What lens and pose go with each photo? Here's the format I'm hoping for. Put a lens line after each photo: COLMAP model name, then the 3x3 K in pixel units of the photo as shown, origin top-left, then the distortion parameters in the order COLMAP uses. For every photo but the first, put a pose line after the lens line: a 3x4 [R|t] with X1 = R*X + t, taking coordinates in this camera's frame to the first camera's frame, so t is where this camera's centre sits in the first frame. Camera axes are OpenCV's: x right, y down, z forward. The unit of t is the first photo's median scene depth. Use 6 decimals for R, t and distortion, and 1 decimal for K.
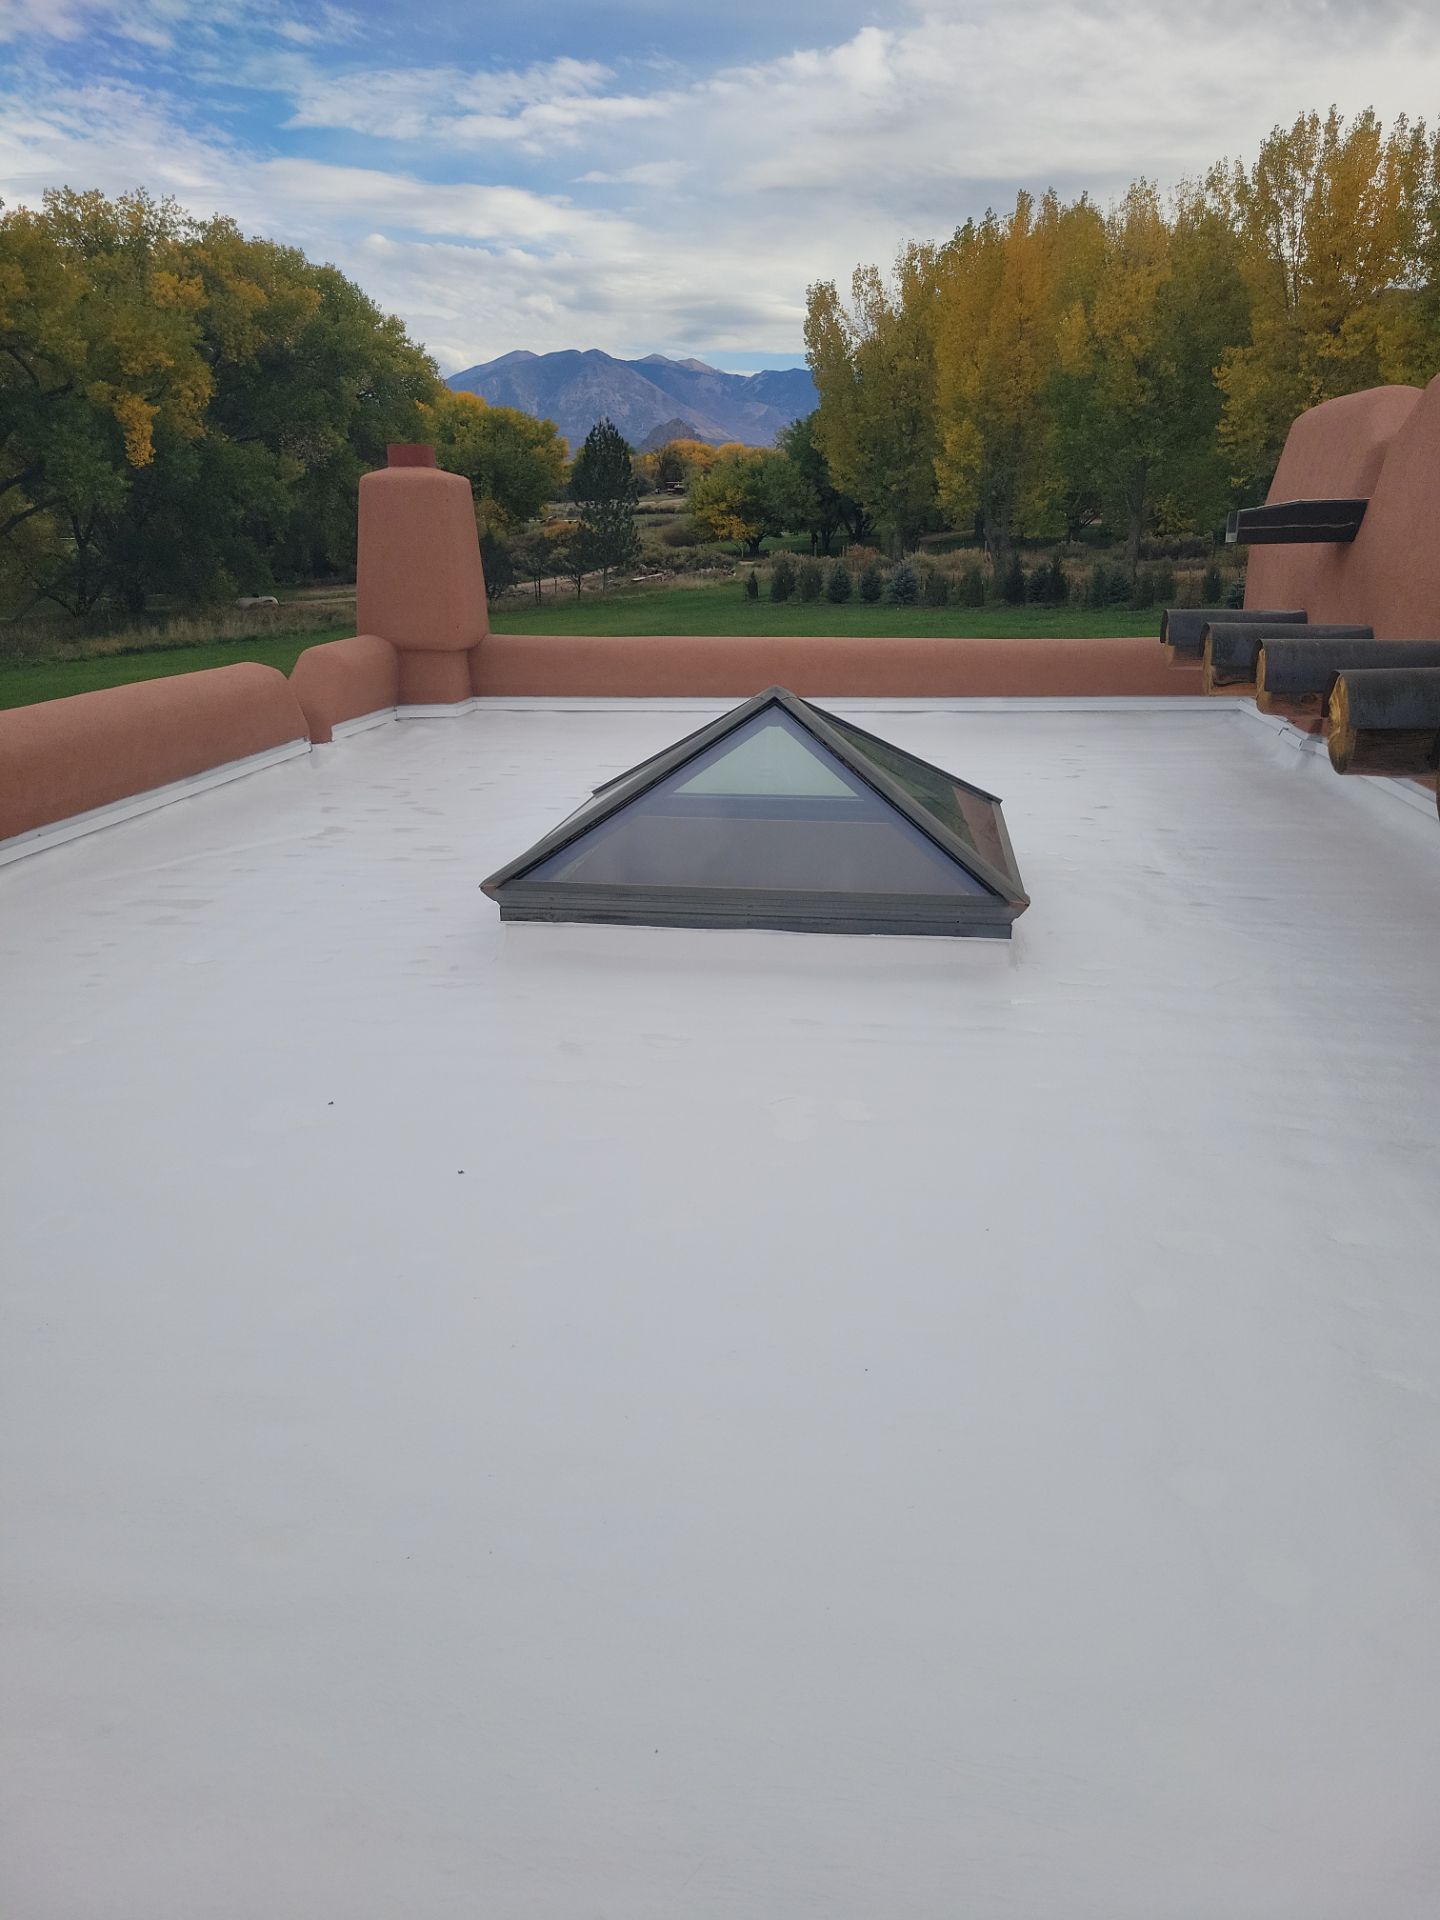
lens RADIAL K [[1413.6, 0, 719.7], [0, 1413.6, 935.4], [0, 0, 1]] dist [0.030619, -0.028583]
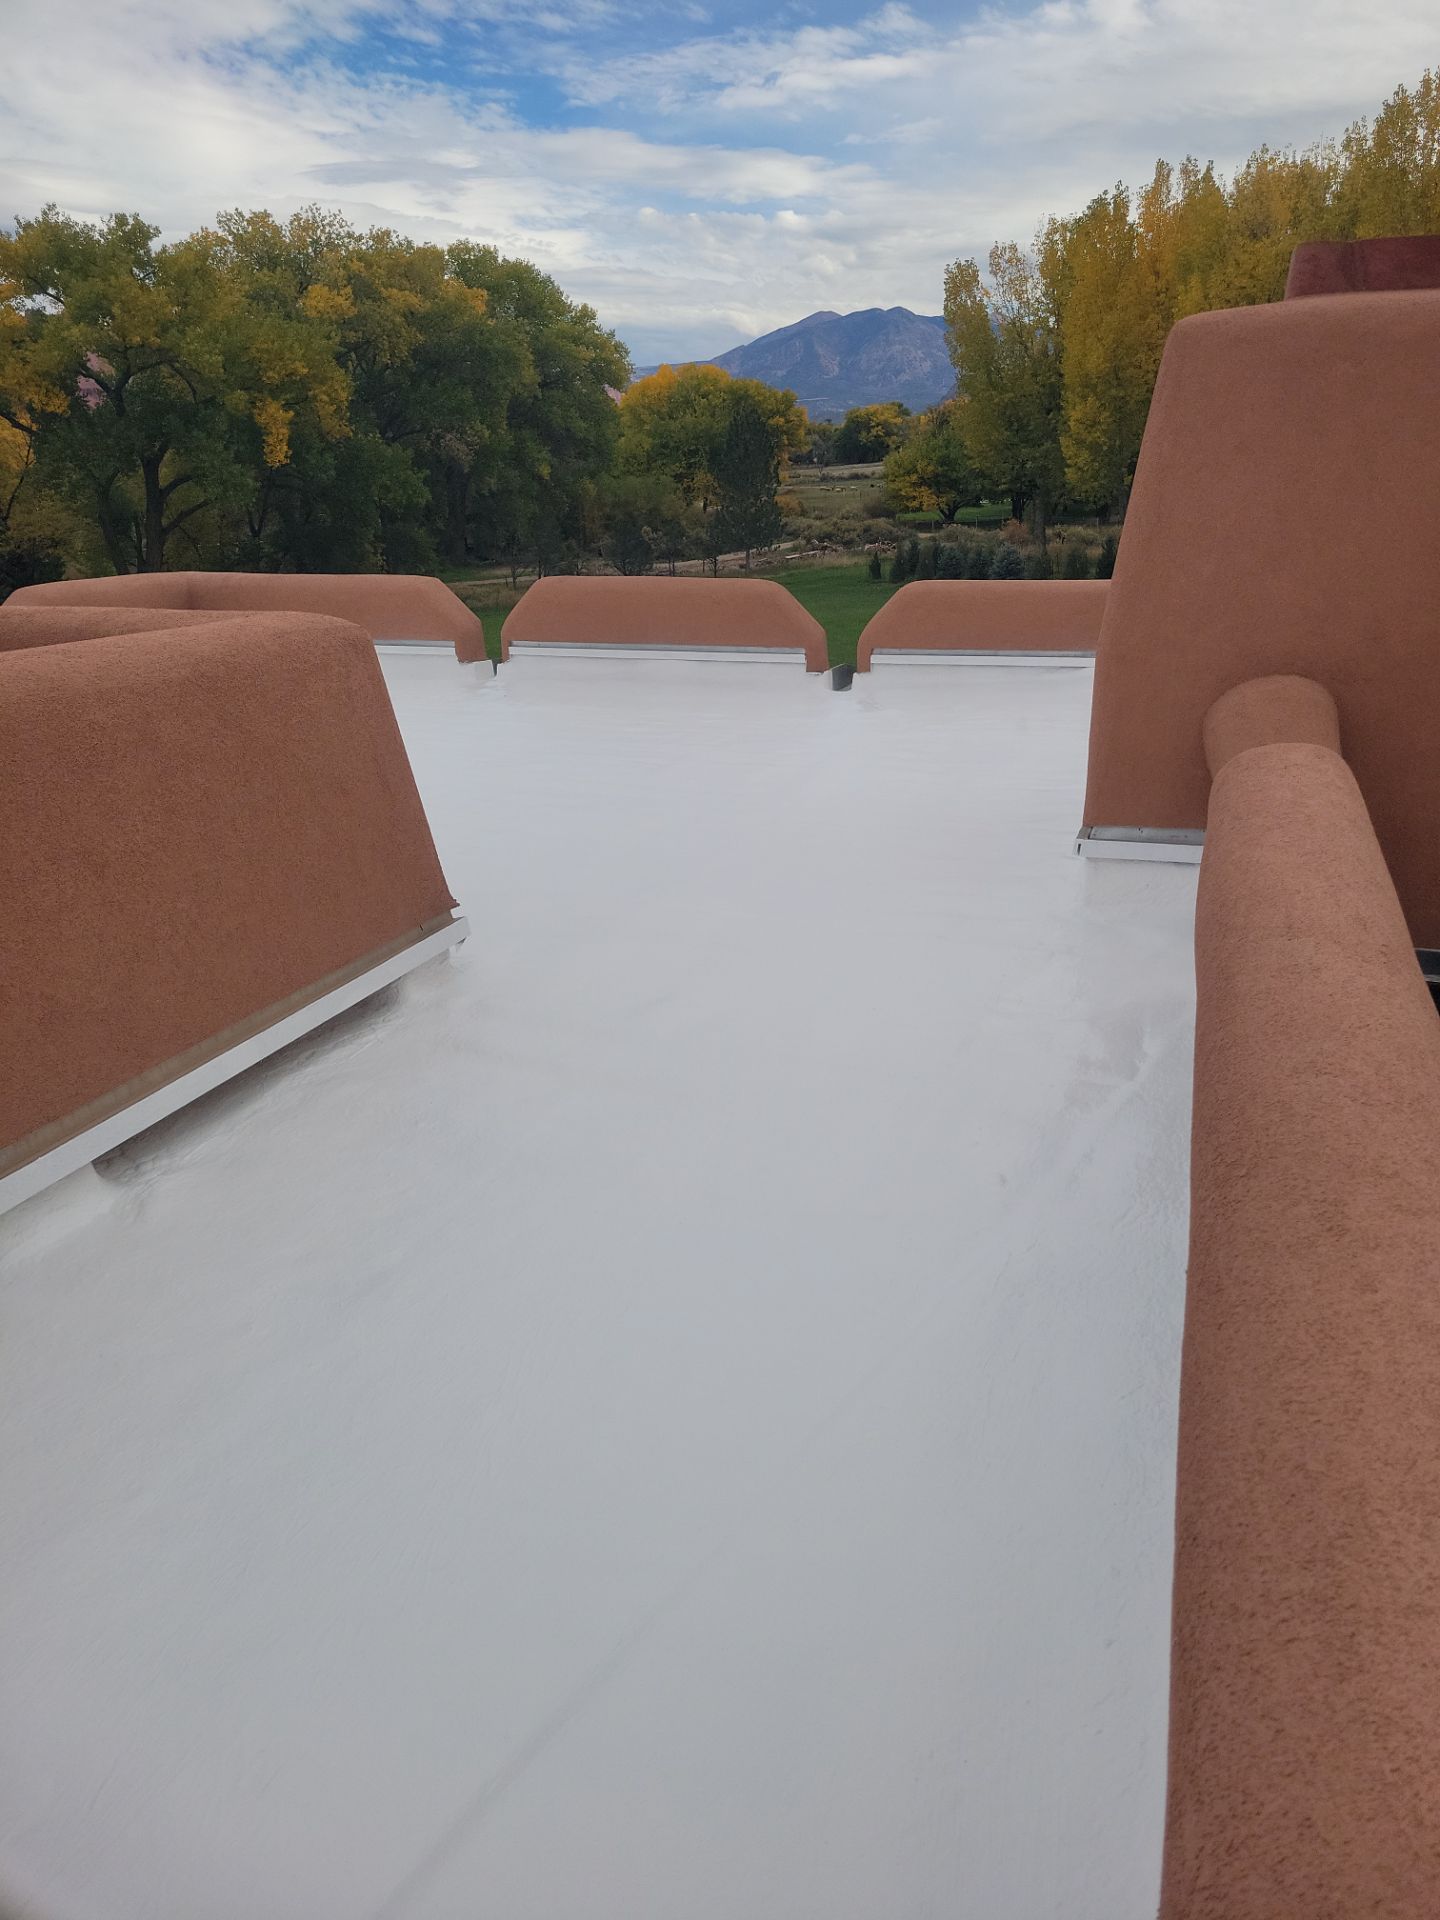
lens RADIAL K [[1418.3, 0, 772.6], [0, 1418.3, 901.7], [0, 0, 1]] dist [0.051259, -0.044331]
pose [[0.985592, 0.032420, -0.166006, 0.123394], [-0.031619, 0.999472, 0.007465, -0.010806], [0.166160, -0.002108, 0.986097, -0.020023]]
